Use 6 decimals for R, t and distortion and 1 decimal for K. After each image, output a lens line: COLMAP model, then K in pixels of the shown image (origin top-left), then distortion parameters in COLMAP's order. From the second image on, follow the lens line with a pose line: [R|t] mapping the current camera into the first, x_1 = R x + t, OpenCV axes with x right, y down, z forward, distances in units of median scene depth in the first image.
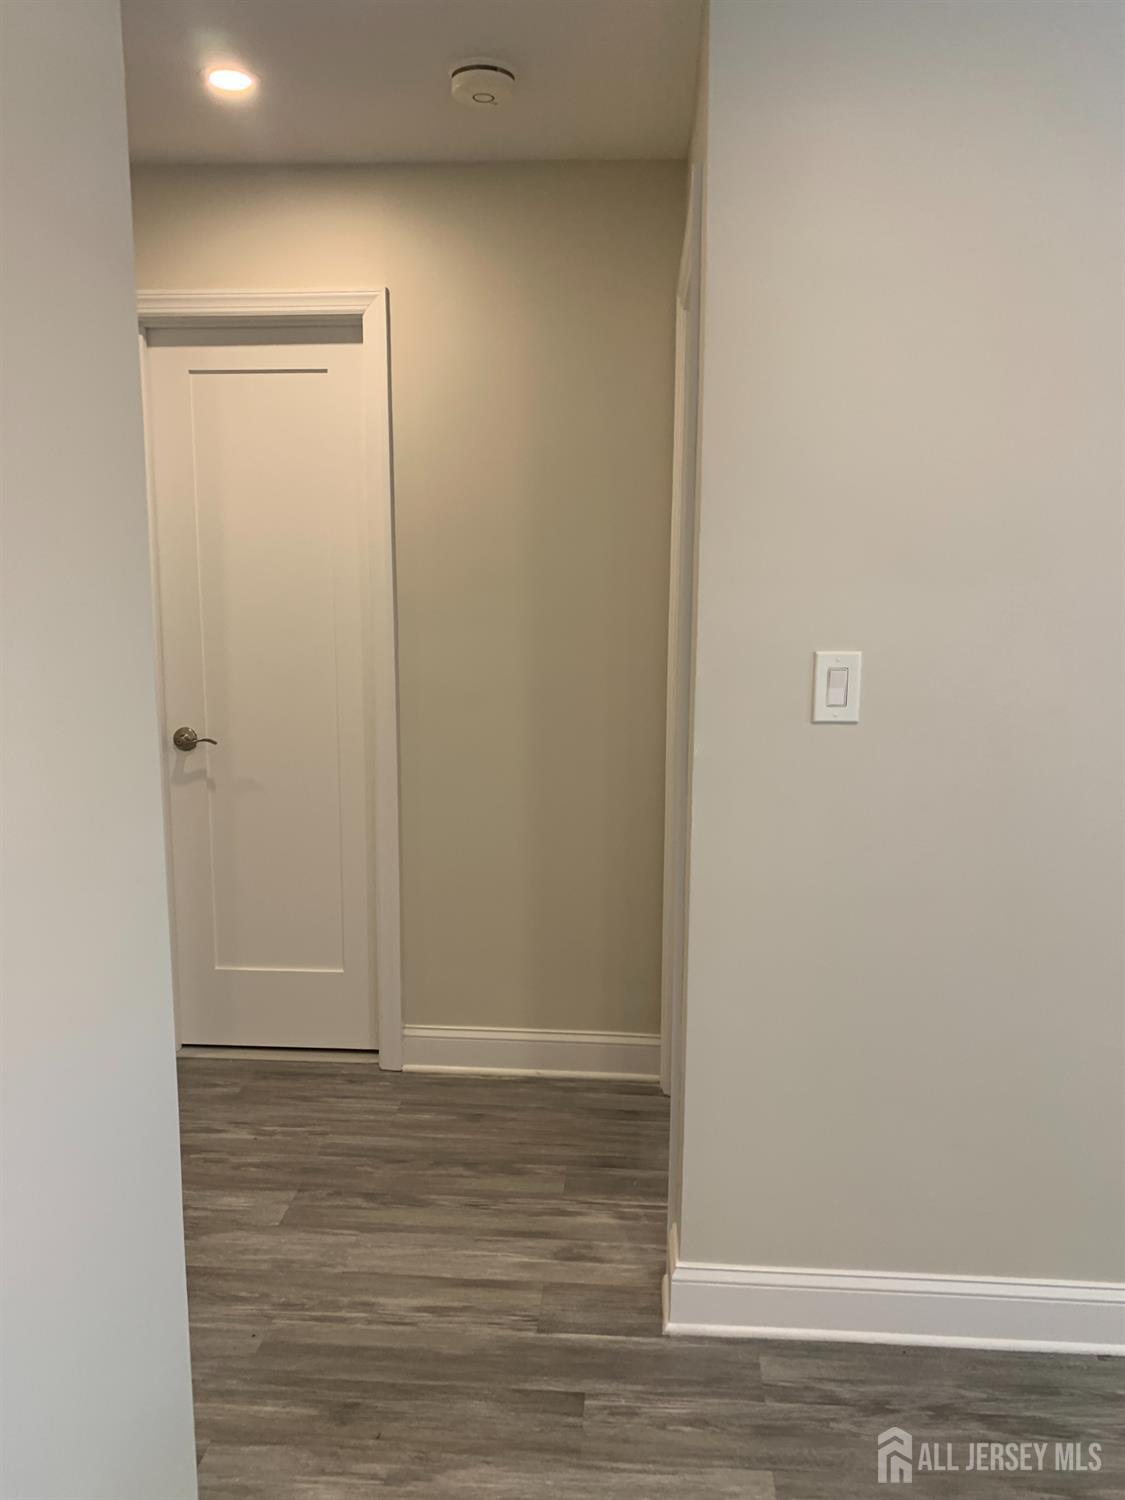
lens RADIAL K [[1142.8, 0, 563.9], [0, 1142.8, 750.1], [0, 0, 1]] dist [0.019990, -0.006768]
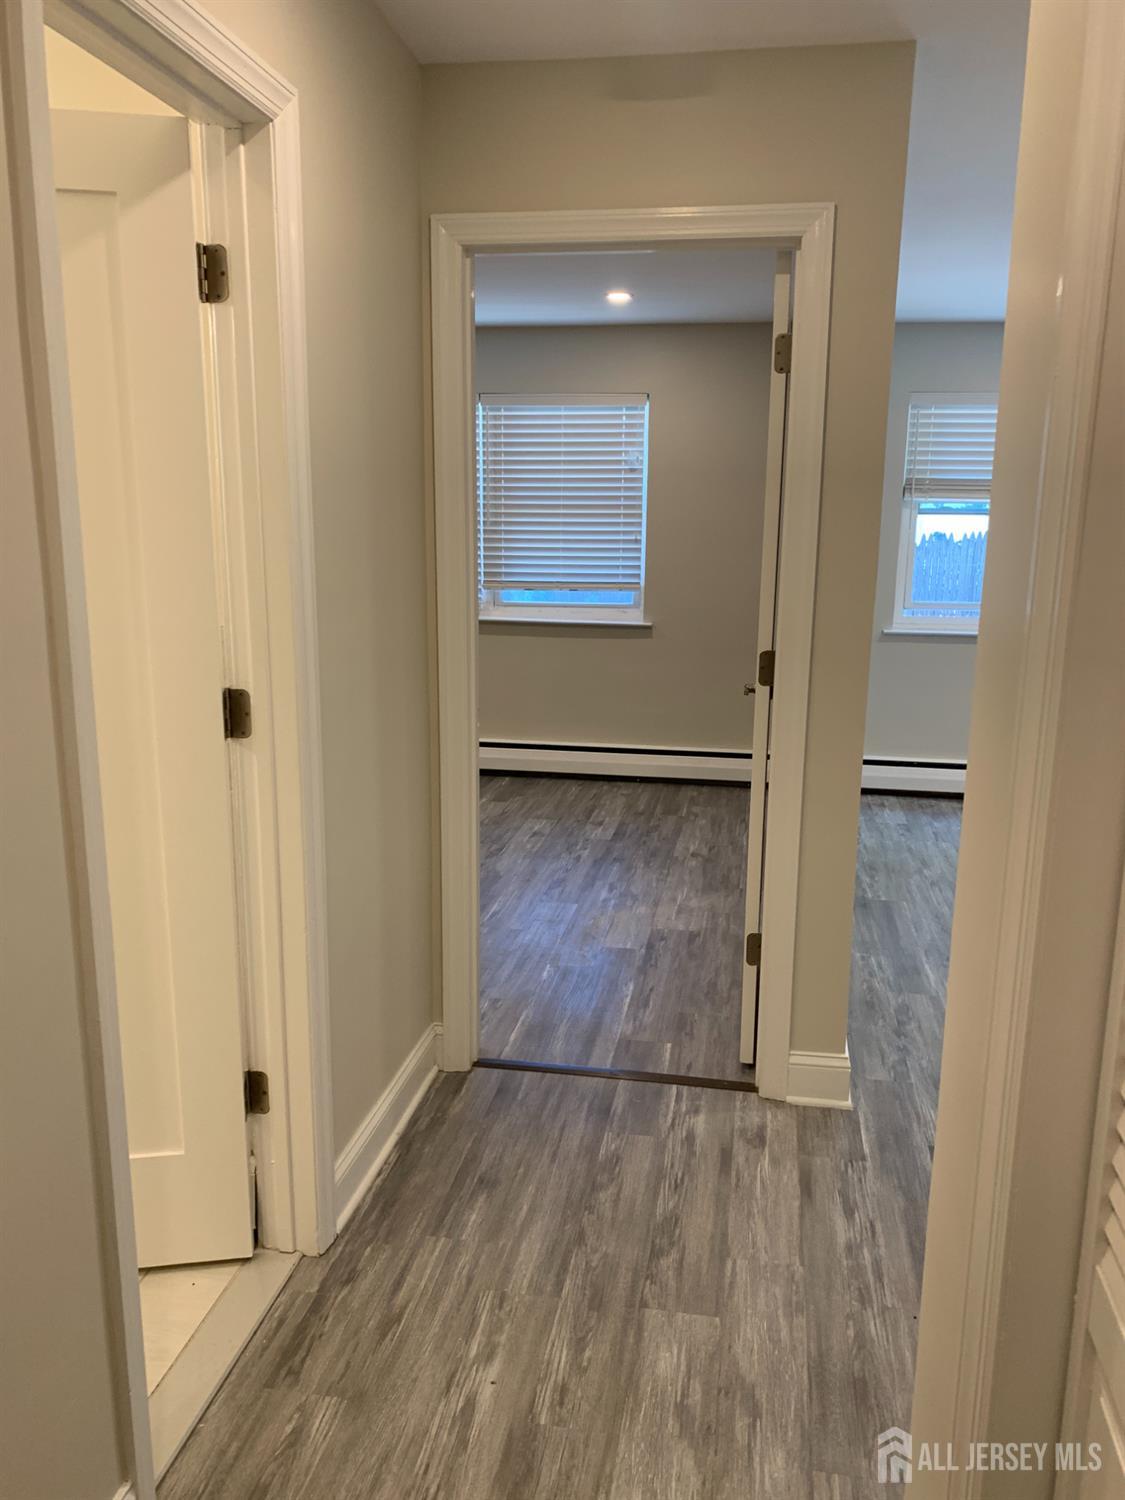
lens RADIAL K [[1142.8, 0, 569.0], [0, 1142.8, 755.1], [0, 0, 1]] dist [0.019990, -0.006768]
pose [[0.101167, -0.204444, 0.973637, -0.951670], [0.146626, 0.971034, 0.188662, -0.158326], [-0.984005, 0.123674, 0.128213, 0.901824]]
